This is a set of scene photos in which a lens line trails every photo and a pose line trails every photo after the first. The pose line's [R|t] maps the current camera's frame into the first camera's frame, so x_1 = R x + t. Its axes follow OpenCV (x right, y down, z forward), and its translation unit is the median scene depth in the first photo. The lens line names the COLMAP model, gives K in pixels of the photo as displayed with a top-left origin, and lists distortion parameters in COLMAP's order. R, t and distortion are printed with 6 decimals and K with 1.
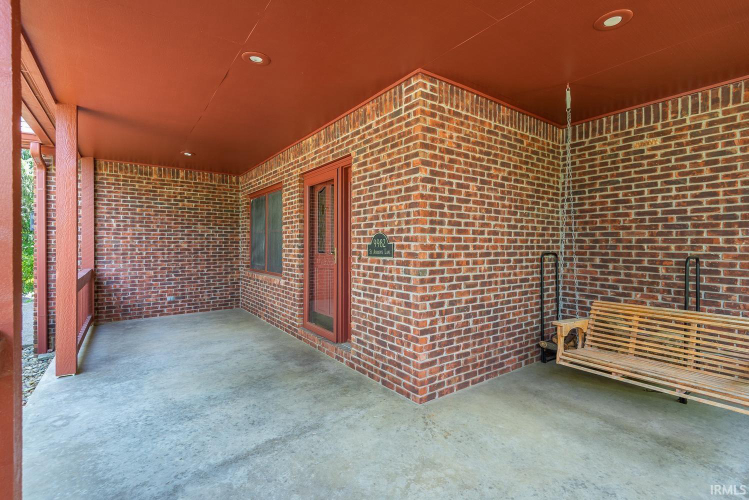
lens RADIAL K [[345.0, 0, 374.2], [0, 345.0, 245.4], [0, 0, 1]] dist [0.014275, -0.001286]
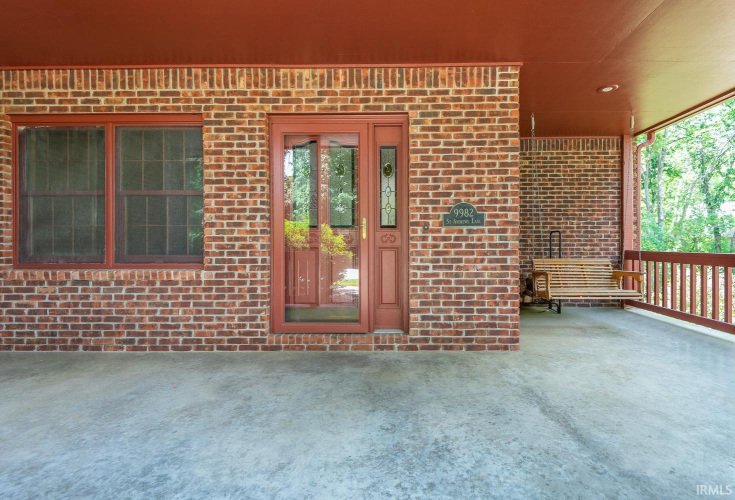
lens RADIAL K [[356.5, 0, 367.4], [0, 356.5, 248.6], [0, 0, 1]] dist [0.009583, -0.000795]
pose [[0.595862, -0.010083, 0.803023, -0.992292], [0.004799, 0.999948, 0.008995, 0.087764], [-0.803072, -0.001506, 0.595880, 0.602636]]
